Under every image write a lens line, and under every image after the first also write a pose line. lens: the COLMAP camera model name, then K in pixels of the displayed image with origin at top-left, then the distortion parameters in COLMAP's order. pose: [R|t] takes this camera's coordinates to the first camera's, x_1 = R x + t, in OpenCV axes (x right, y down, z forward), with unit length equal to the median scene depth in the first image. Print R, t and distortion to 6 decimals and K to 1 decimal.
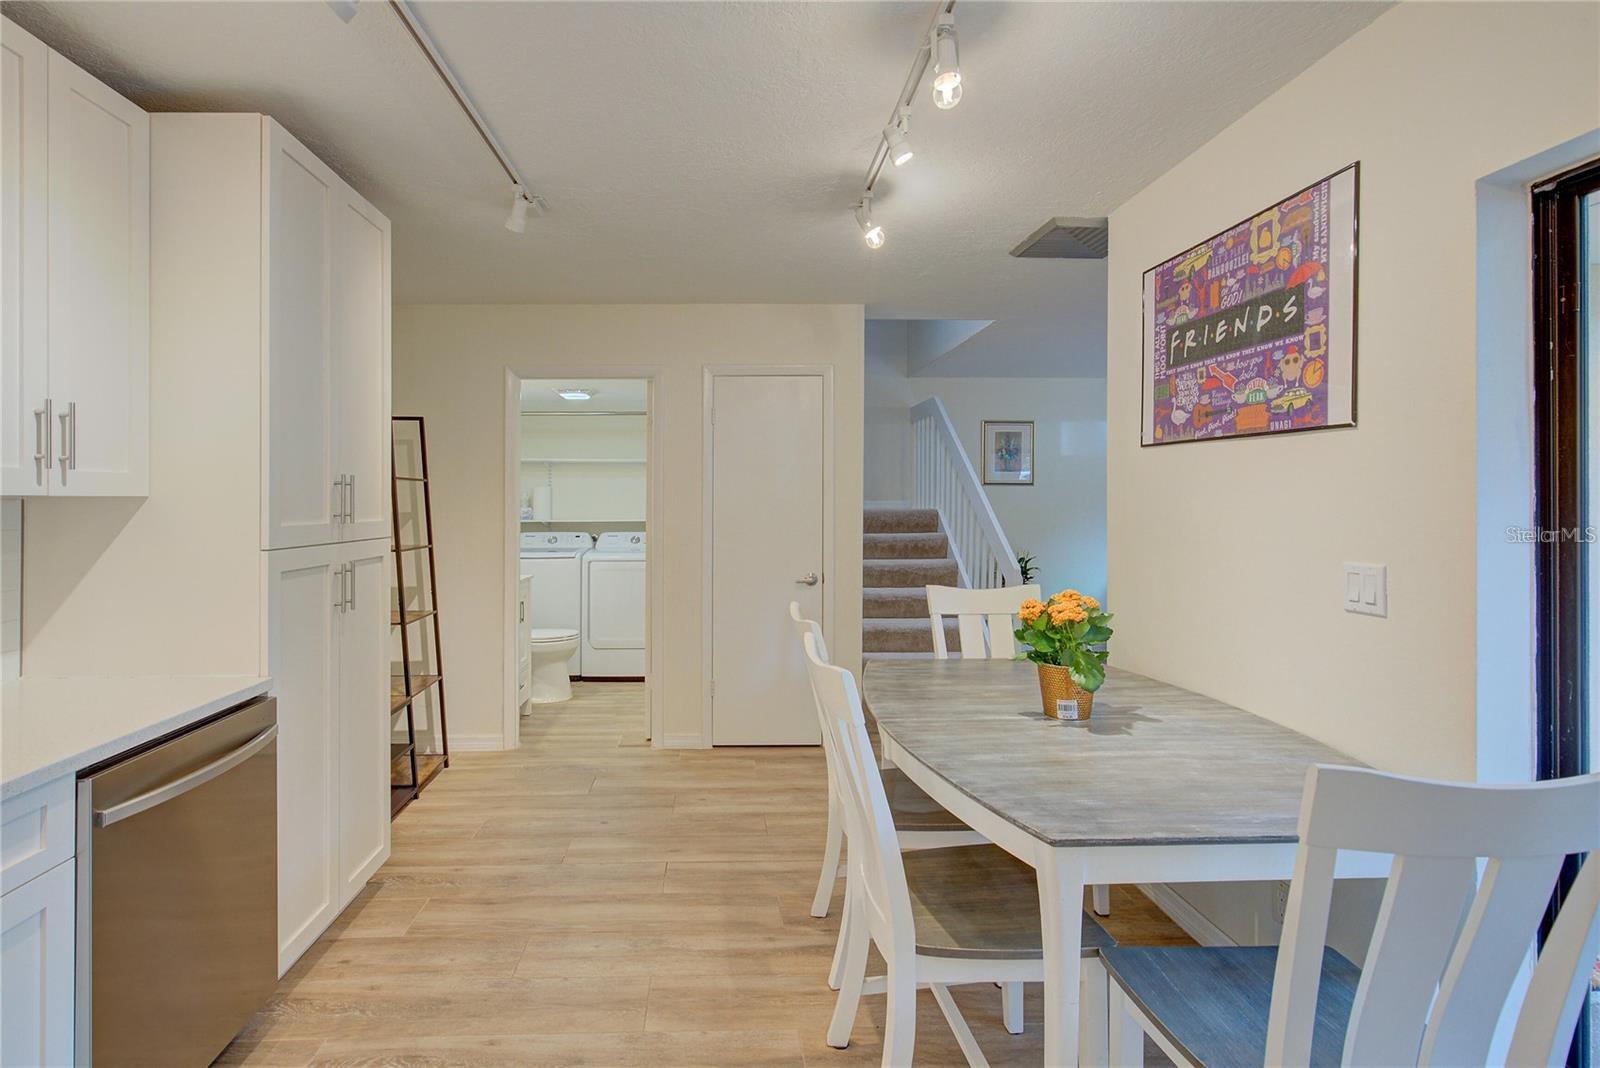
lens RADIAL K [[765.7, 0, 743.8], [0, 765.7, 493.0], [0, 0, 1]] dist [-0.002678, -0.001071]
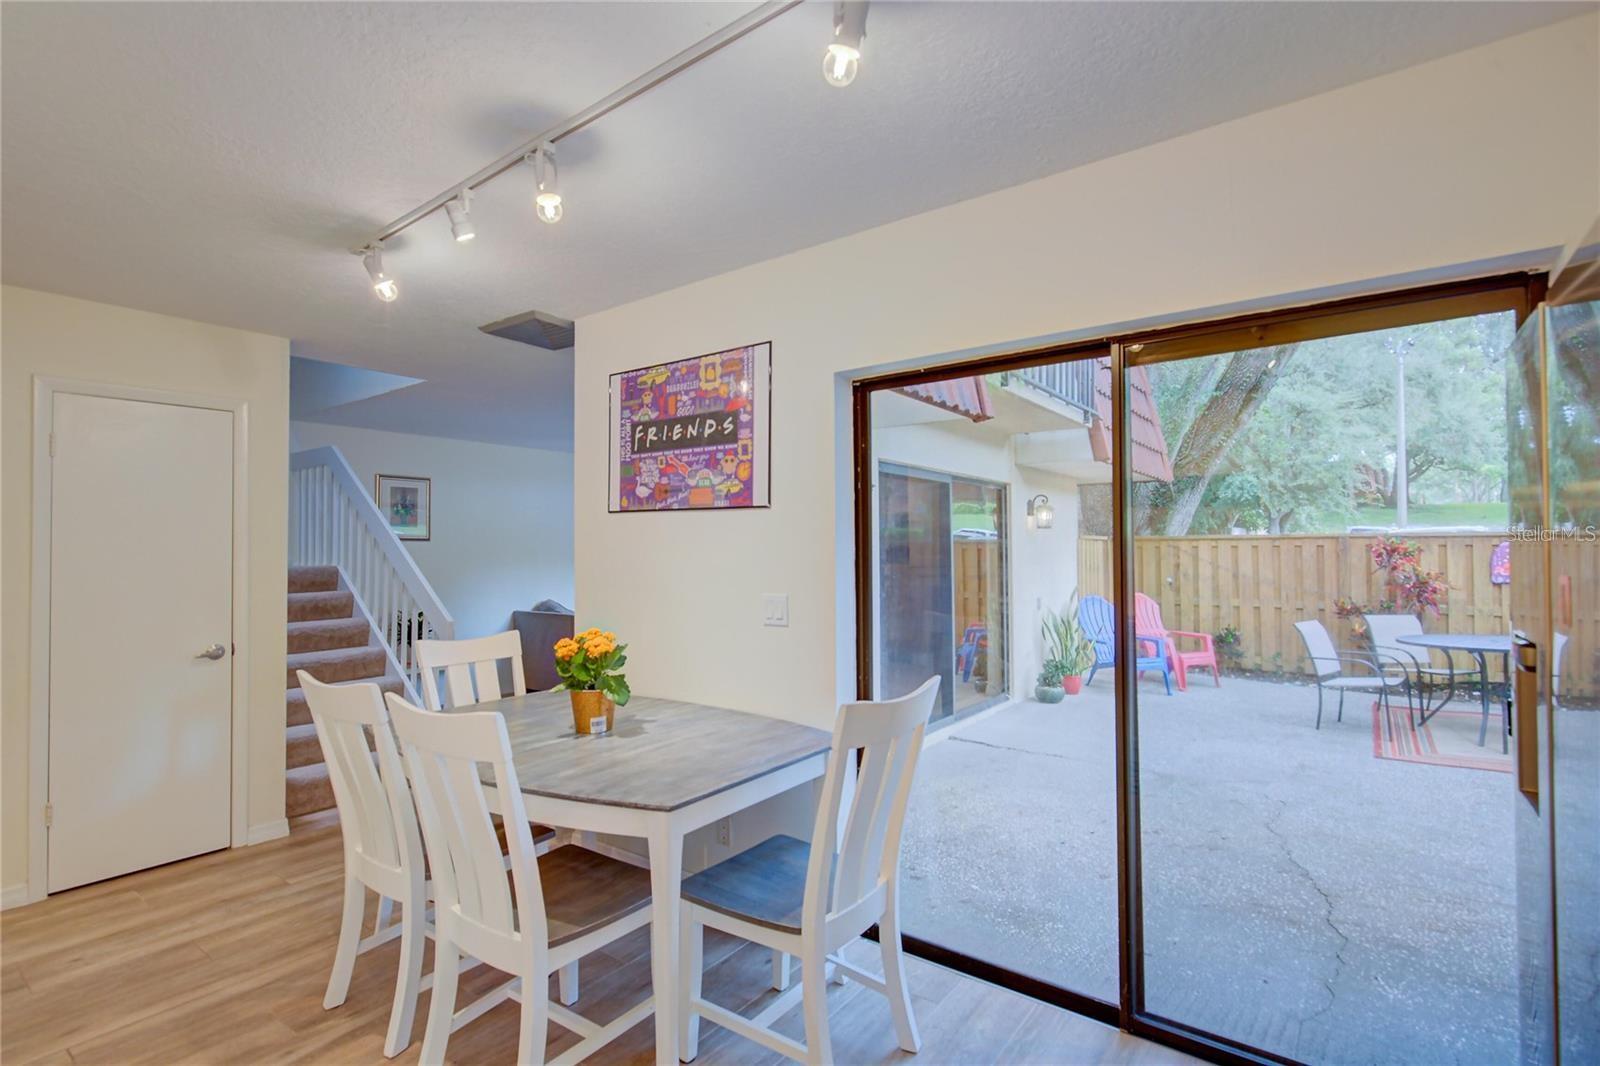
lens RADIAL K [[743.3, 0, 780.0], [0, 743.3, 537.8], [0, 0, 1]] dist [0.001252, 0.000107]
pose [[0.635690, 0.009200, 0.771890, -0.296667], [0.000632, 0.999922, -0.012439, -0.004235], [-0.771944, 0.008395, 0.635635, 0.005302]]
